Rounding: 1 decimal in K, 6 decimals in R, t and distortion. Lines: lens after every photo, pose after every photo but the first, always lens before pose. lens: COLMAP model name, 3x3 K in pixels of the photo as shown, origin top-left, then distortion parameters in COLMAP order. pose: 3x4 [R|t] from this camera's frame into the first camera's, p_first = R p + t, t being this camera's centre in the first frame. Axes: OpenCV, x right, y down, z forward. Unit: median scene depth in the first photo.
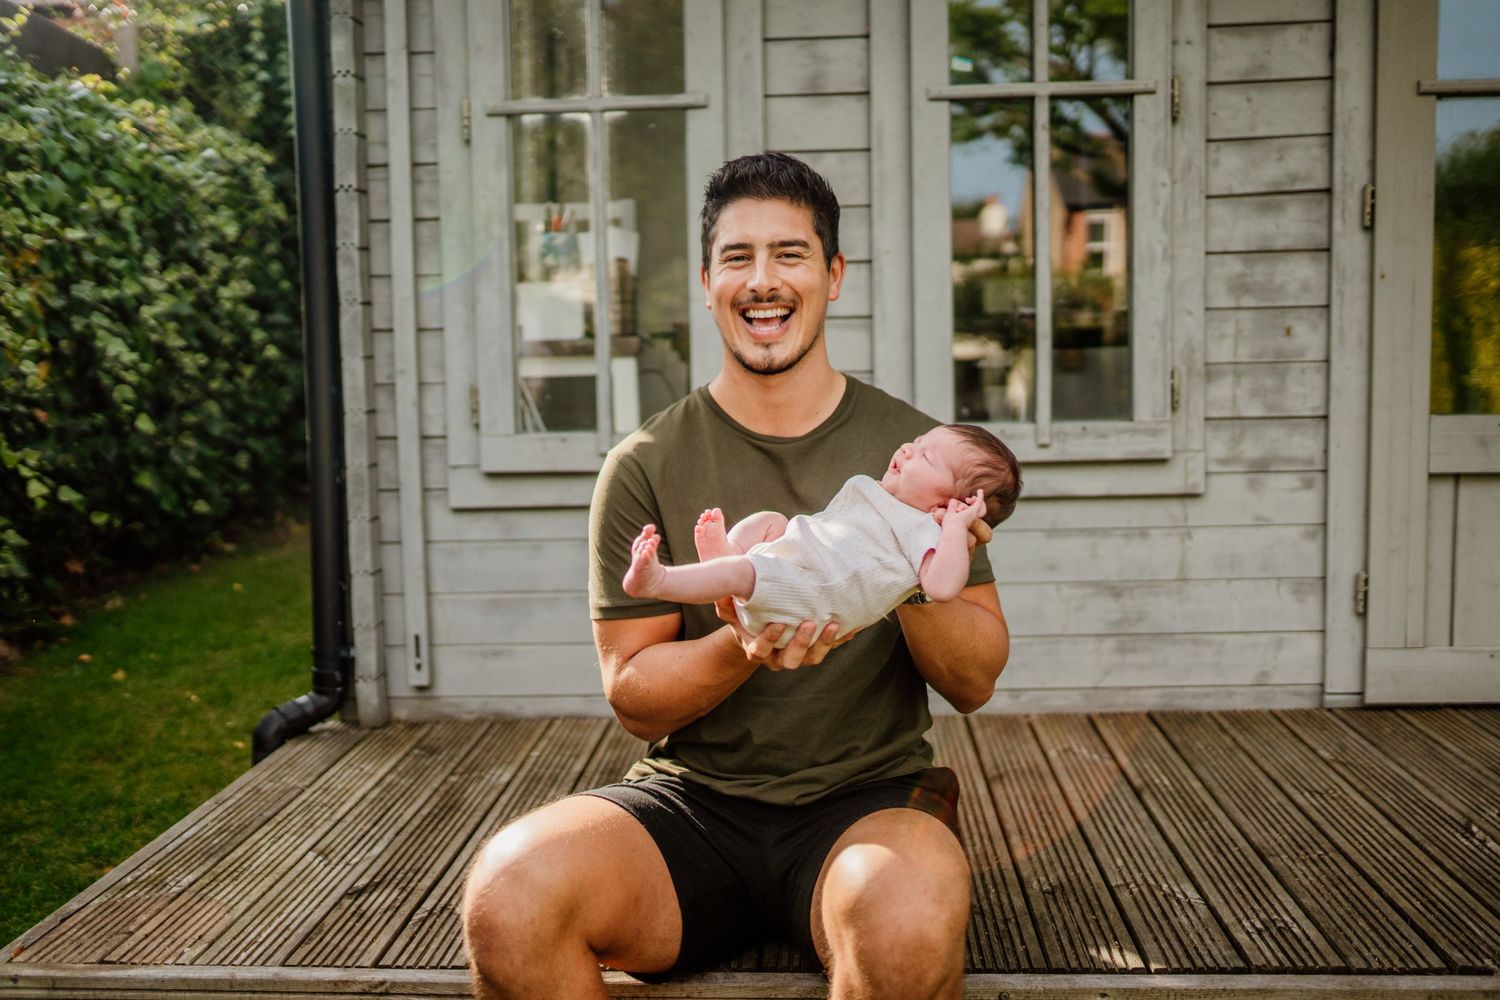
lens RADIAL K [[1561.0, 0, 750.0], [0, 1561.0, 500.0], [0, 0, 1]] dist [0.009523, 0.003621]
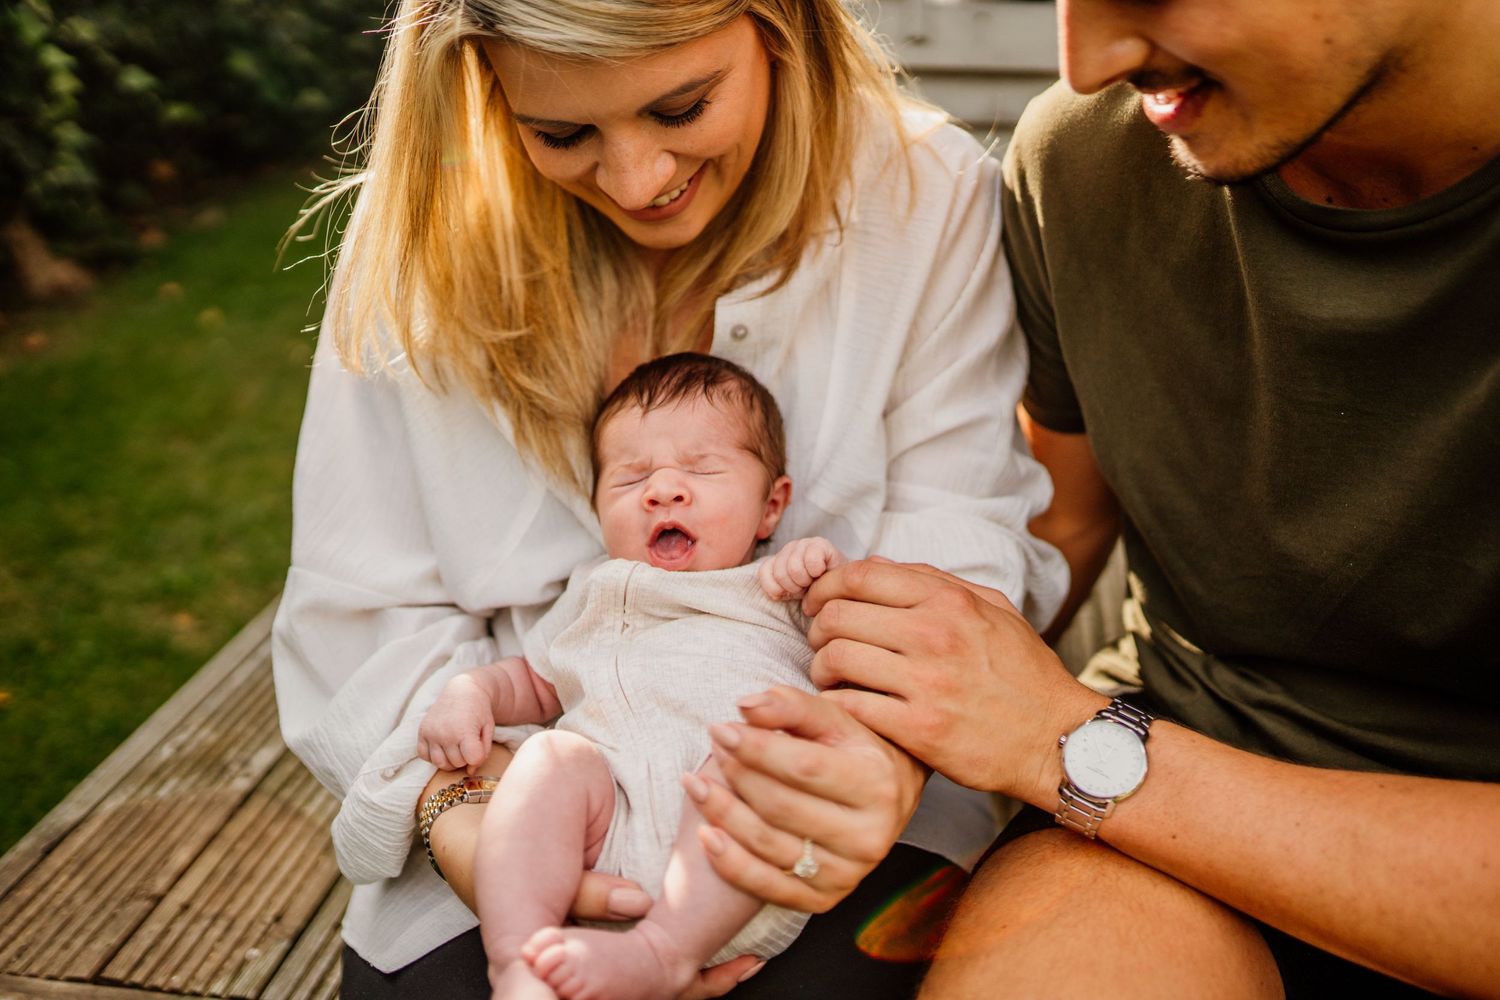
lens RADIAL K [[1508.6, 0, 750.0], [0, 1508.6, 500.0], [0, 0, 1]] dist [-0.063829, 0.012326]
pose [[0.996726, 0.049249, -0.064117, -0.145453], [-0.031158, 0.965785, 0.257466, -0.002153], [0.074603, -0.254625, 0.964158, 0.496659]]
